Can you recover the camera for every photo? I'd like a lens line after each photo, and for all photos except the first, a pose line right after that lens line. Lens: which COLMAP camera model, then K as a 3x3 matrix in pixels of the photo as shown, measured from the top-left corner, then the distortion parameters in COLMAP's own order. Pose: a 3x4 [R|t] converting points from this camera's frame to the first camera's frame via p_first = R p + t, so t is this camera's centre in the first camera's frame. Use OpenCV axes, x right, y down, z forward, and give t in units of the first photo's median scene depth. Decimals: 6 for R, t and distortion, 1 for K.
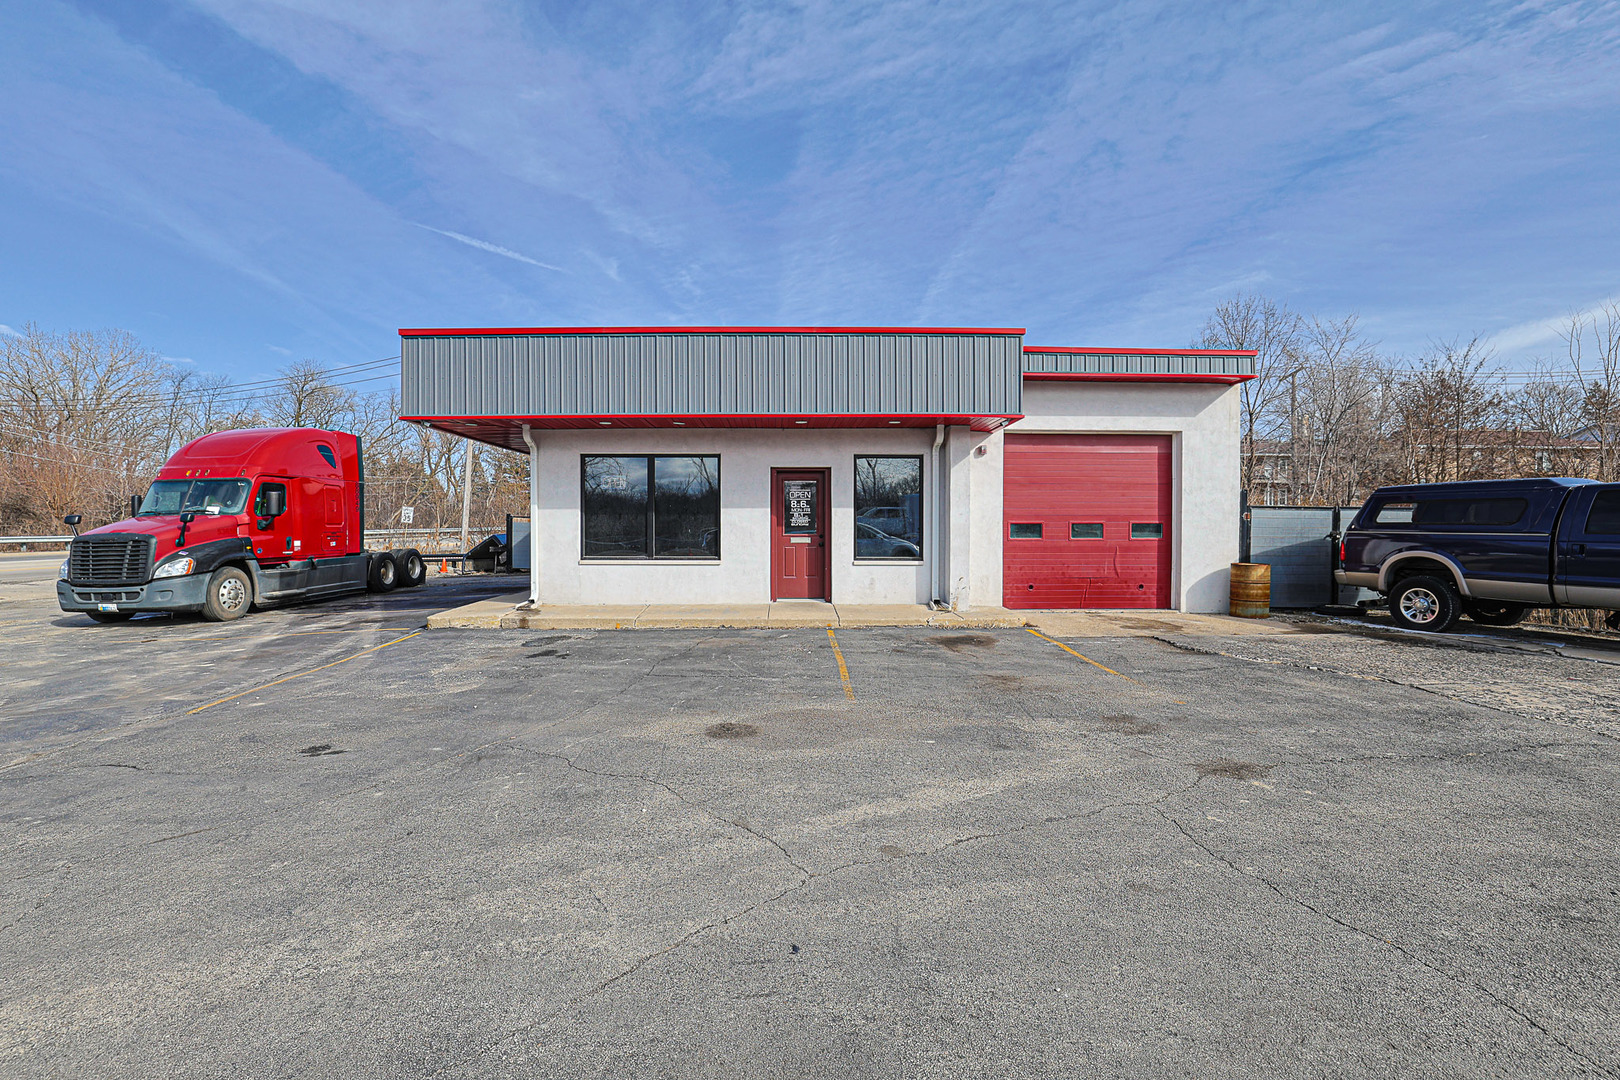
lens RADIAL K [[745.8, 0, 778.9], [0, 745.8, 542.4], [0, 0, 1]] dist [-0.032510, 0.000106]
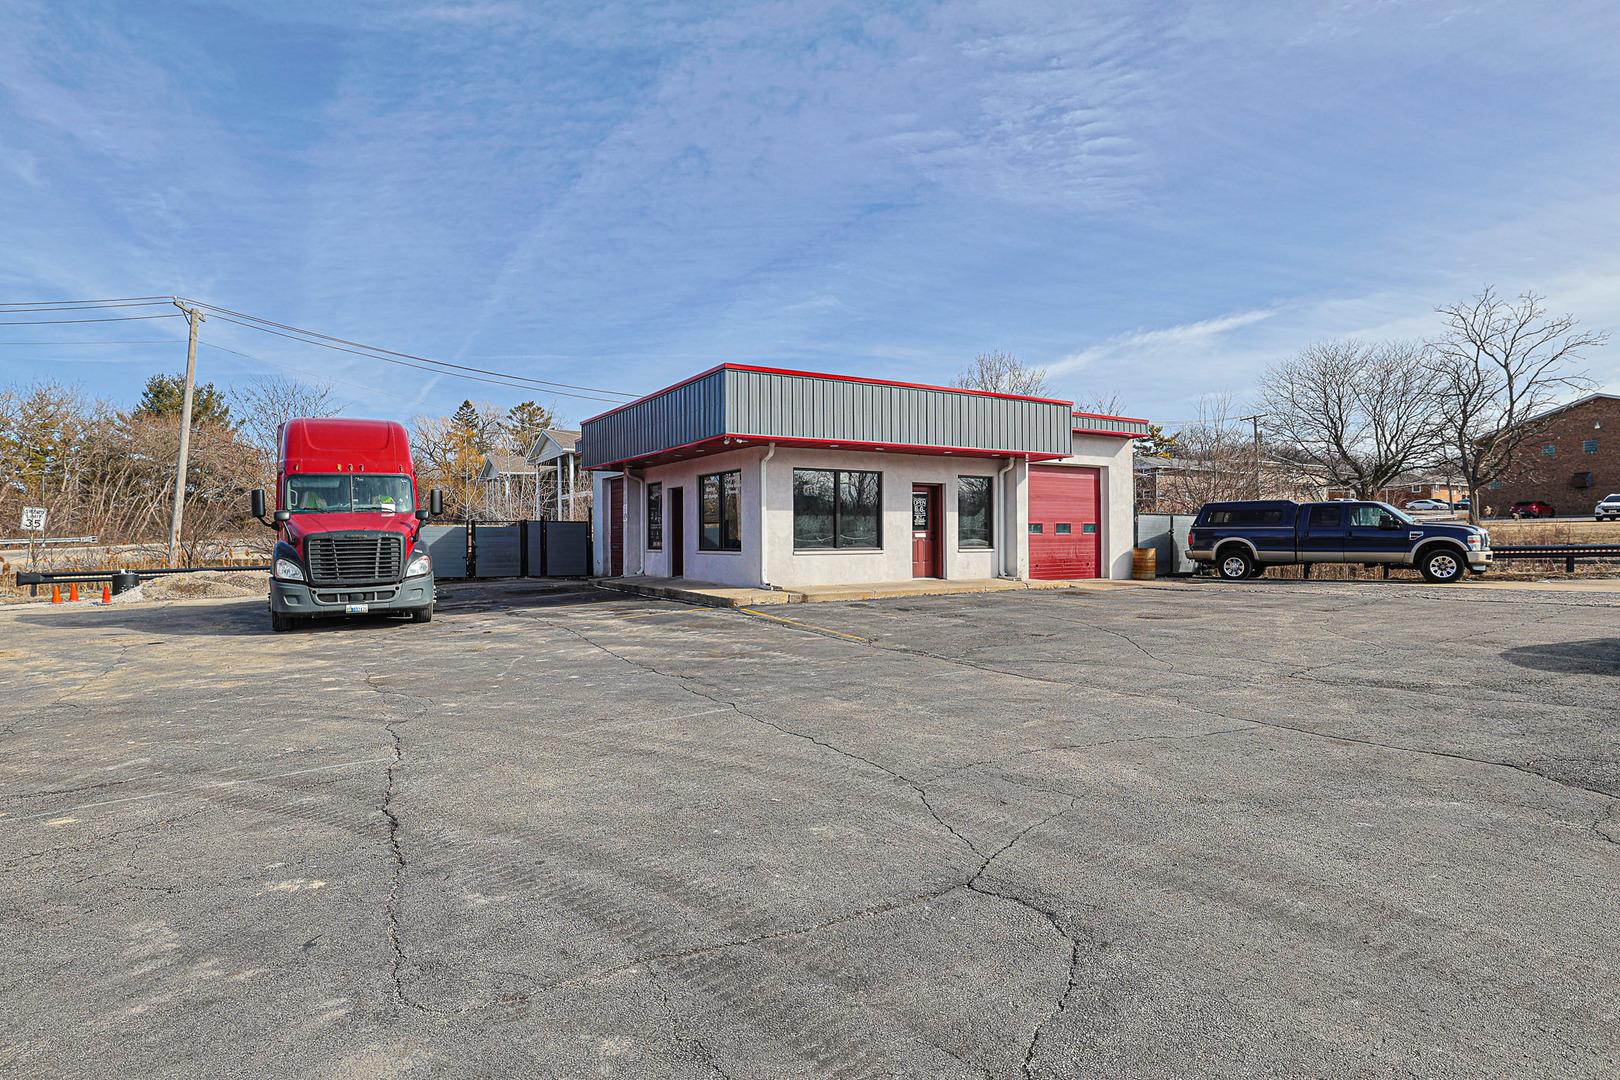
lens RADIAL K [[842.2, 0, 810.0], [0, 842.2, 540.0], [0, 0, 1]] dist [-0.033154, 0.000269]
pose [[0.856682, -0.006562, 0.515802, -0.958751], [0.017790, 0.999700, -0.016830, 0.028798], [-0.515537, 0.023594, 0.856542, -0.227834]]
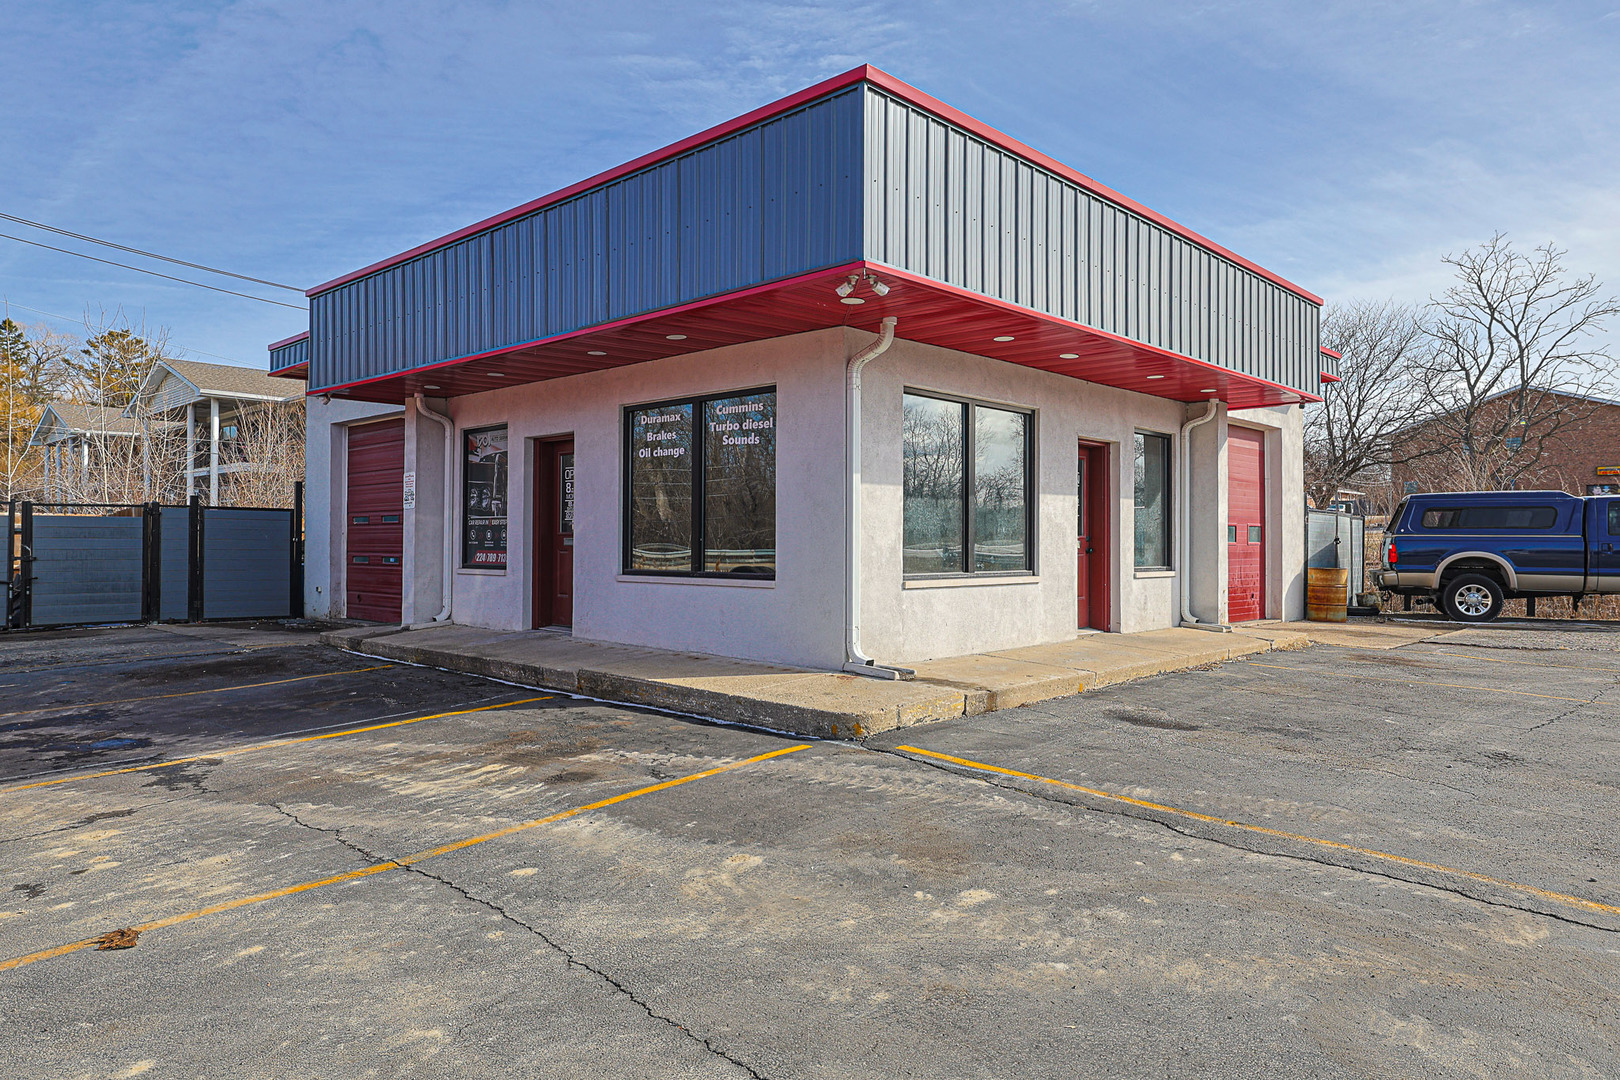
lens RADIAL K [[1050.1, 0, 810.0], [0, 1050.1, 540.0], [0, 0, 1]] dist [-0.024944, 0.032794]
pose [[0.690350, 0.003673, 0.723467, -0.848625], [0.013087, 0.999760, -0.017564, 0.006680], [-0.723358, 0.021594, 0.690136, 0.515186]]
